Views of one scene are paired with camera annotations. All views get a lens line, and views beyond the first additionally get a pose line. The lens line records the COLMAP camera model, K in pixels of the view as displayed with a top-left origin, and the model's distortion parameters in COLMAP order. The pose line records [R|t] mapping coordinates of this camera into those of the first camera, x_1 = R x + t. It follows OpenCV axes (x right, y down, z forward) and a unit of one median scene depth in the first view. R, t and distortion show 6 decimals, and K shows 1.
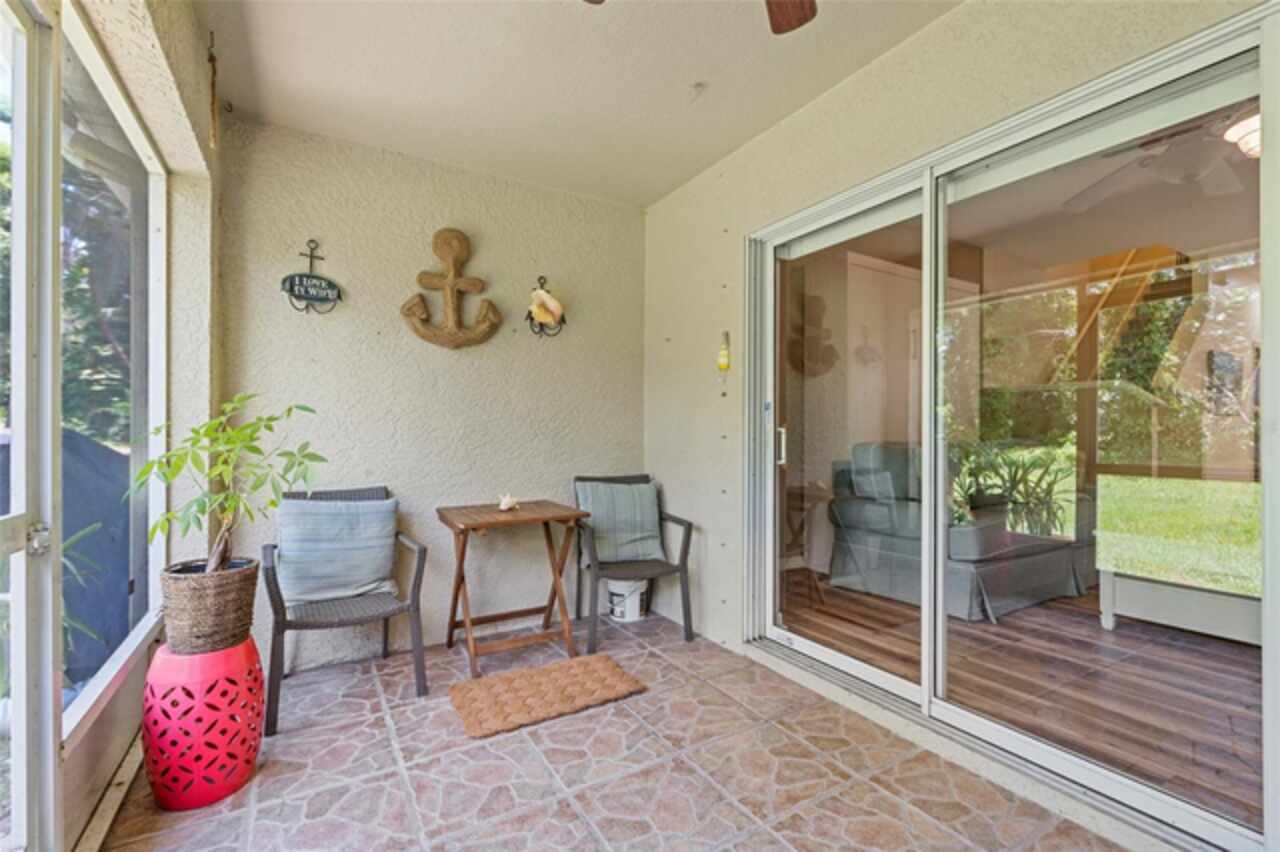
lens RADIAL K [[565.8, 0, 641.0], [0, 565.8, 429.6], [0, 0, 1]] dist [-0.004665, -0.000653]
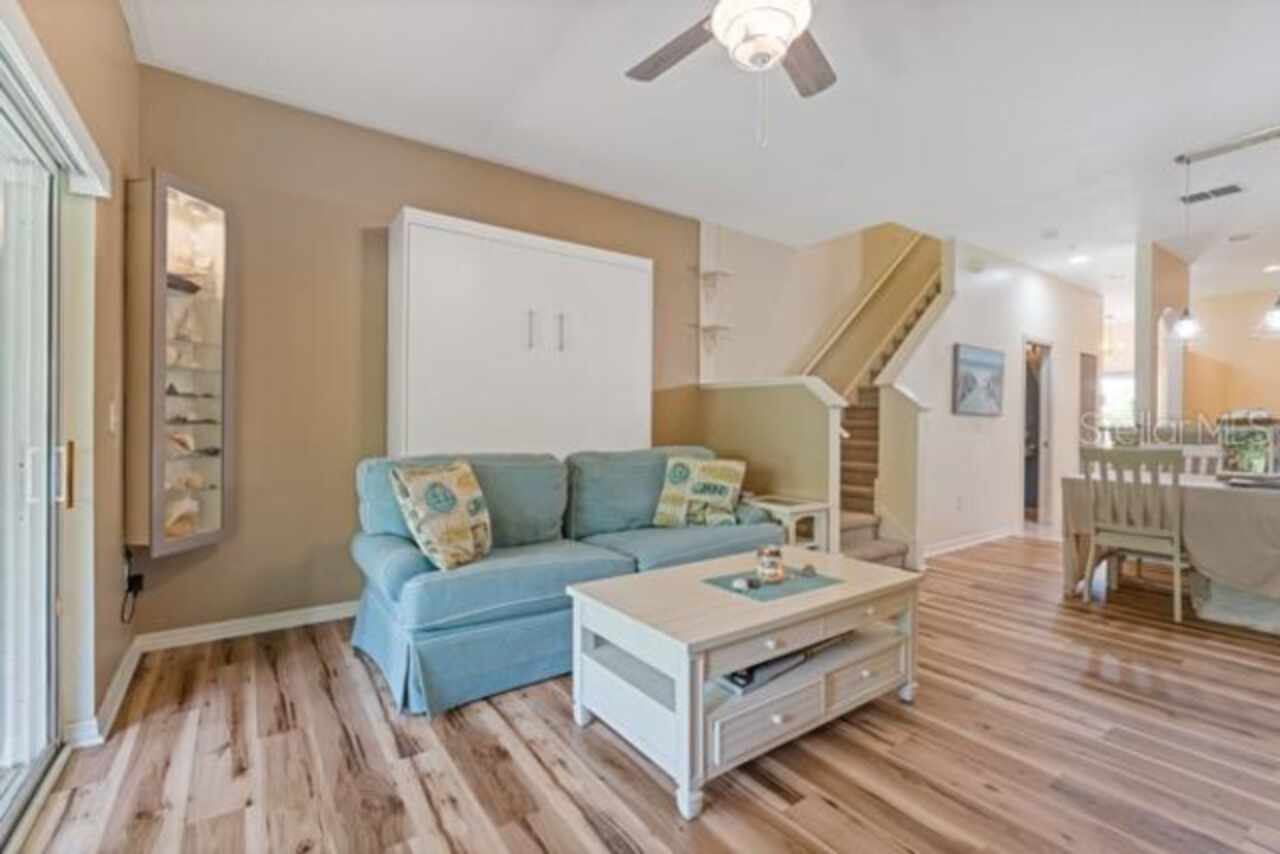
lens RADIAL K [[565.8, 0, 640.2], [0, 565.8, 423.6], [0, 0, 1]] dist [-0.004665, -0.000653]
pose [[0.997570, -0.000044, 0.069676, 0.849914], [-0.000211, 0.999993, 0.003646, -0.032544], [-0.069676, -0.003652, 0.997563, 0.276325]]
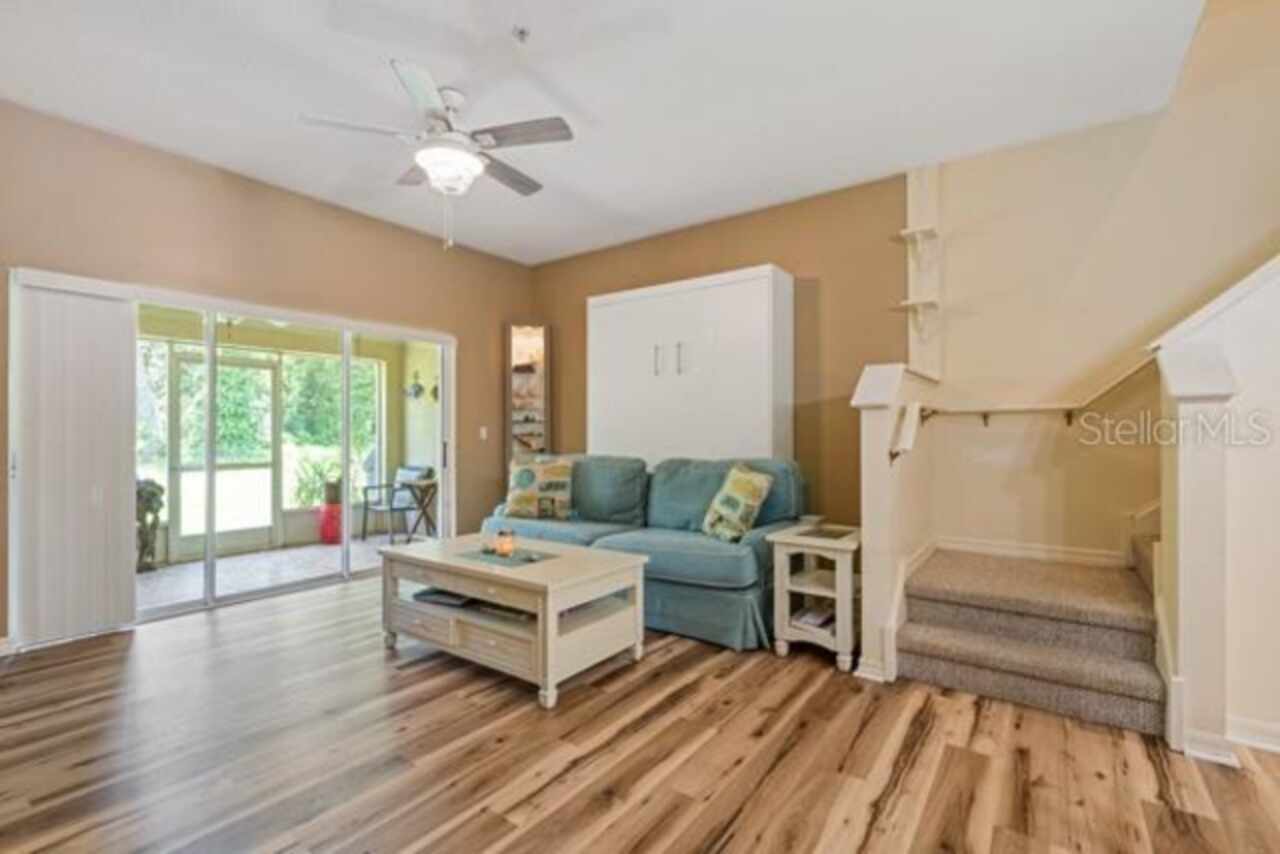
lens RADIAL K [[565.8, 0, 641.6], [0, 565.8, 436.1], [0, 0, 1]] dist [-0.004665, -0.000653]
pose [[0.395508, -0.004835, -0.918450, 2.003964], [0.007561, 0.999969, -0.002009, -0.022914], [0.918431, -0.006150, 0.395533, 0.816764]]
